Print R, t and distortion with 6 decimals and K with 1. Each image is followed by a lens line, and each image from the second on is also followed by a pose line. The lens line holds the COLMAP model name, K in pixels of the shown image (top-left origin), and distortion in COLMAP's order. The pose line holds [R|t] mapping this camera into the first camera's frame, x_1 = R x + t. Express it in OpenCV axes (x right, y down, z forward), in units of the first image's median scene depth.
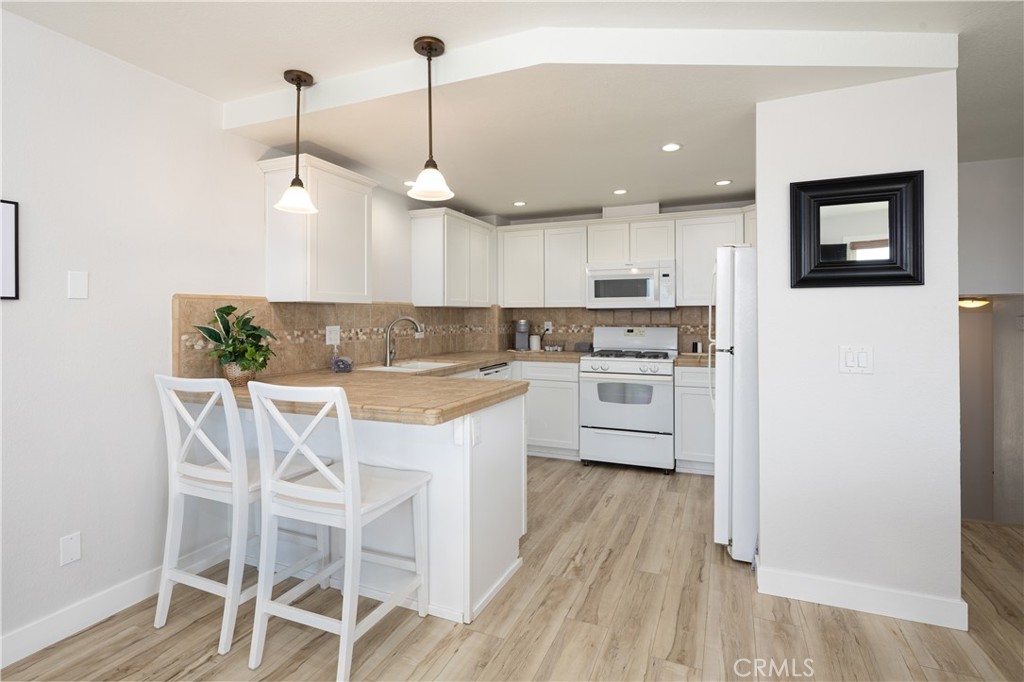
lens RADIAL K [[498.8, 0, 507.8], [0, 498.8, 315.9], [0, 0, 1]] dist [0.021070, -0.011271]
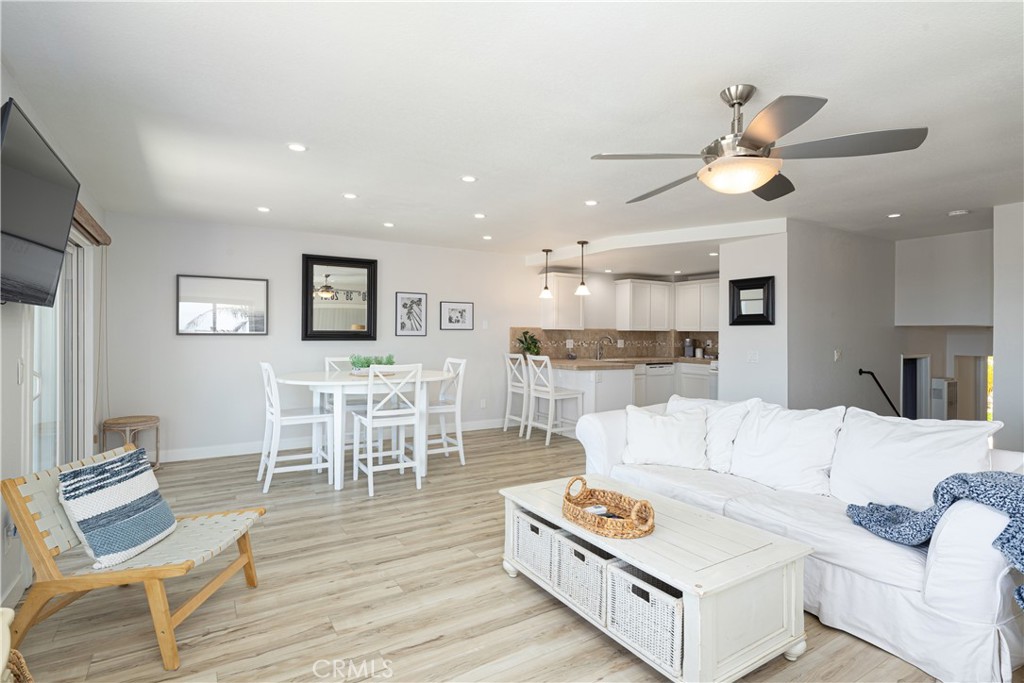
lens RADIAL K [[498.8, 0, 533.1], [0, 498.8, 331.0], [0, 0, 1]] dist [0.021070, -0.011271]
pose [[0.835629, 0.007196, -0.549247, 0.710020], [-0.011017, 0.999933, -0.003660, -0.008743], [0.549184, 0.009109, 0.835652, -0.923183]]
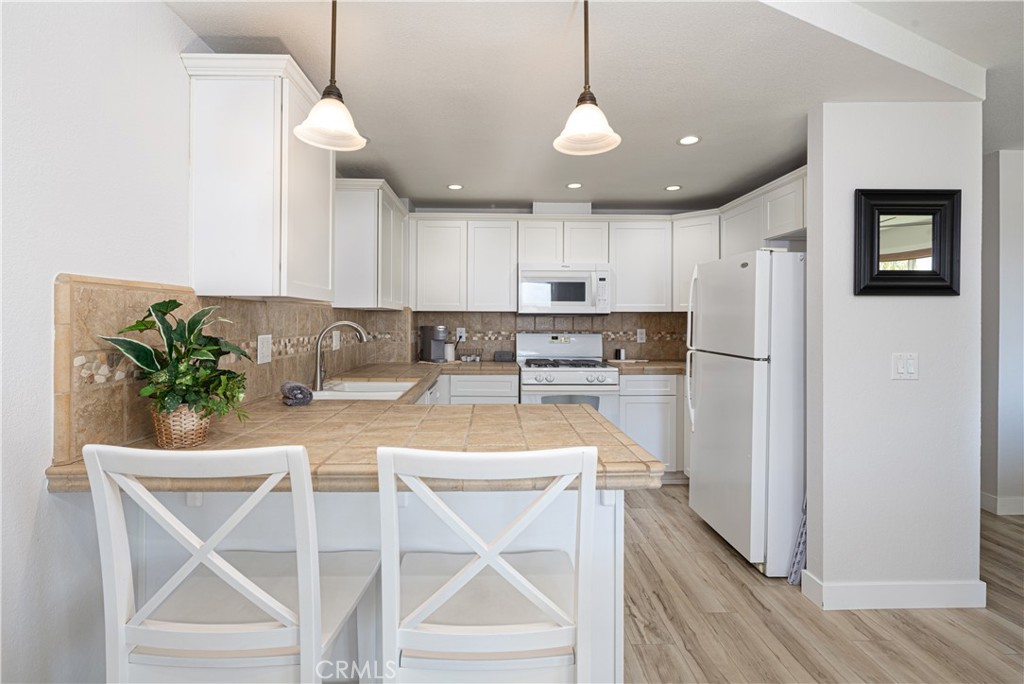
lens RADIAL K [[498.8, 0, 495.2], [0, 498.8, 320.8], [0, 0, 1]] dist [0.021070, -0.011271]
pose [[0.913040, 0.006689, 0.407815, -0.324294], [-0.006620, 0.999977, -0.001581, 0.000465], [-0.407816, -0.001256, 0.913063, 0.256767]]
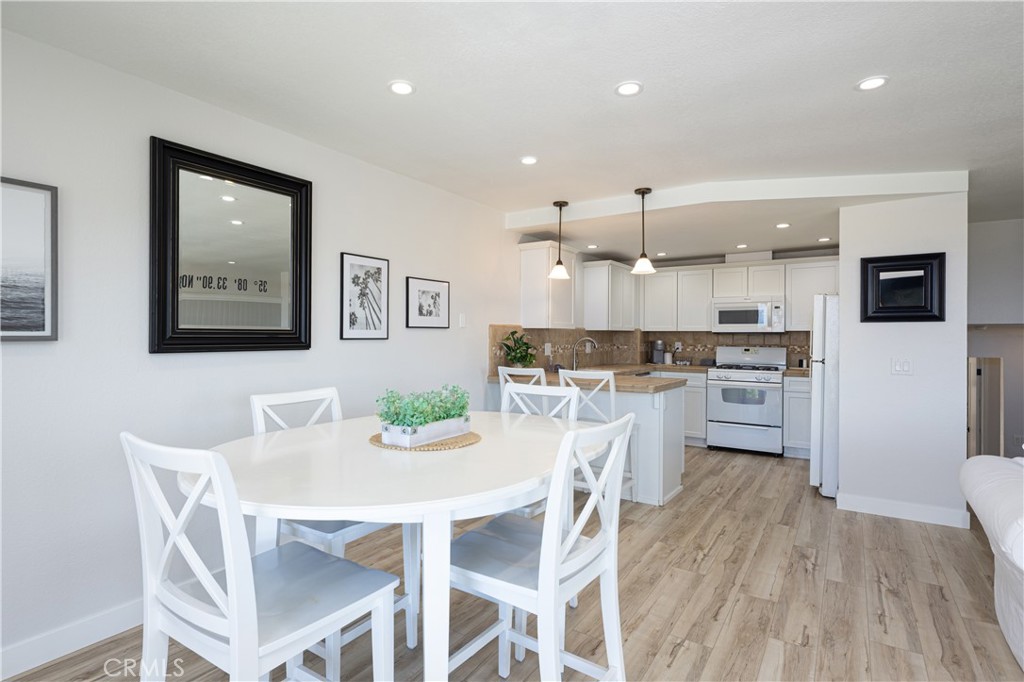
lens RADIAL K [[498.8, 0, 505.8], [0, 498.8, 343.9], [0, 0, 1]] dist [0.021070, -0.011271]
pose [[0.984112, 0.011187, -0.177198, -0.192557], [-0.008475, 0.999835, 0.016053, -0.002128], [0.177349, -0.014296, 0.984044, -0.539187]]
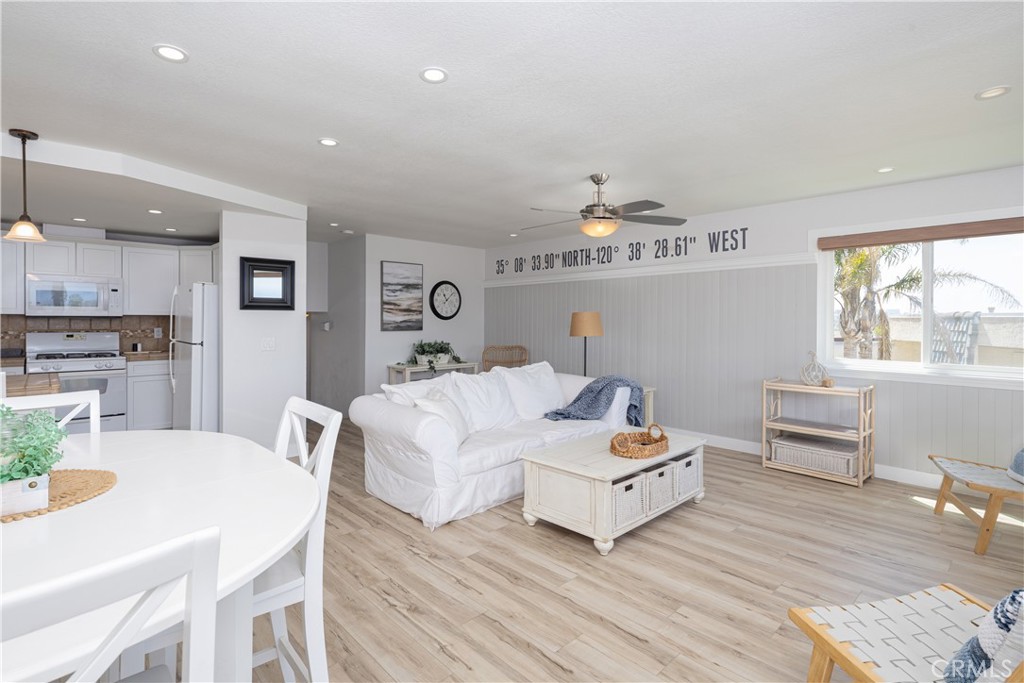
lens RADIAL K [[498.8, 0, 492.9], [0, 498.8, 320.3], [0, 0, 1]] dist [0.021070, -0.011271]
pose [[0.415830, 0.003065, 0.909437, -0.535421], [-0.005190, 0.999986, -0.000997, -0.012319], [-0.909427, -0.004305, 0.415840, -0.472602]]
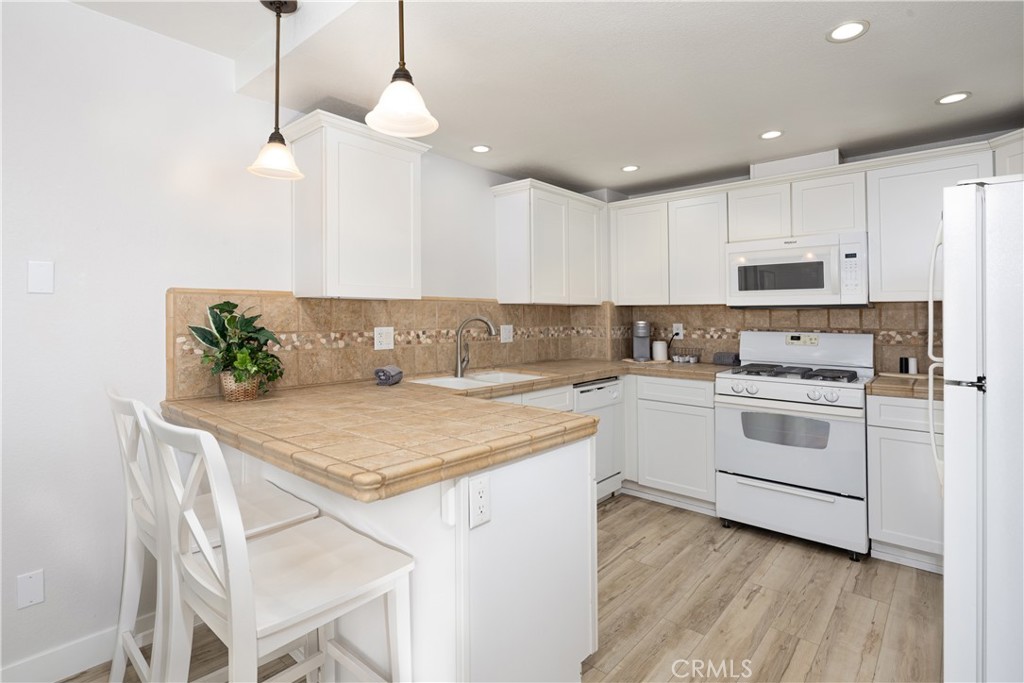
lens RADIAL K [[498.8, 0, 516.4], [0, 498.8, 303.2], [0, 0, 1]] dist [0.021070, -0.011271]
pose [[0.955042, -0.002568, -0.296459, 0.103889], [-0.004761, 0.999701, -0.023998, -0.000656], [0.296432, 0.024331, 0.954744, 0.265515]]
